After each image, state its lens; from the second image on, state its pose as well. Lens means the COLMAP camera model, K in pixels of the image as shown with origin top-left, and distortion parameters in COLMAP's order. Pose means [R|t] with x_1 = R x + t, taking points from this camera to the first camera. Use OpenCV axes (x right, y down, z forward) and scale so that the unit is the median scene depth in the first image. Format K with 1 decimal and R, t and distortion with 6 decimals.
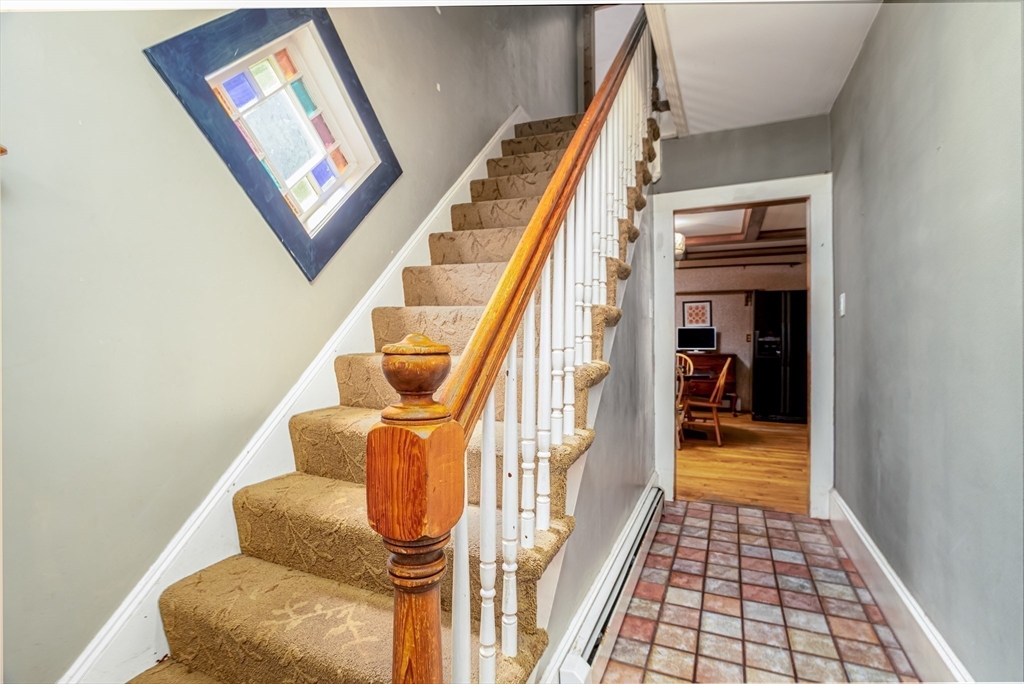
lens RADIAL K [[503.2, 0, 508.9], [0, 503.2, 338.9], [0, 0, 1]] dist [-0.000603, 0.000573]
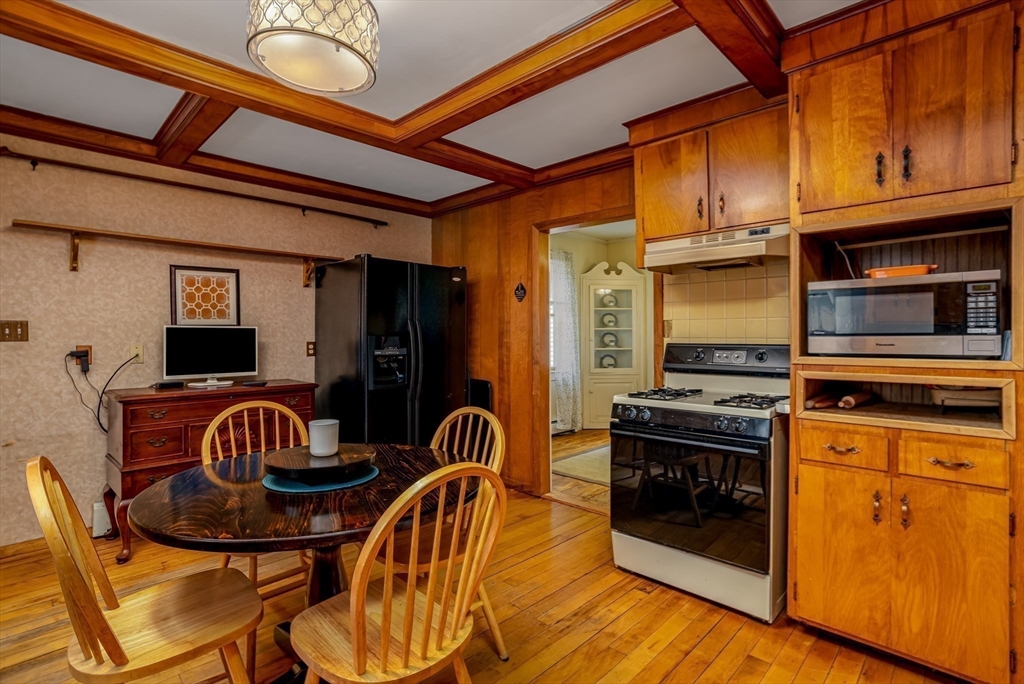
lens RADIAL K [[503.2, 0, 509.0], [0, 503.2, 339.6], [0, 0, 1]] dist [-0.000603, 0.000573]
pose [[0.367248, -0.007580, 0.930092, 0.061181], [0.006214, 0.999964, 0.005696, -0.012713], [-0.930102, 0.003688, 0.367282, 0.596393]]
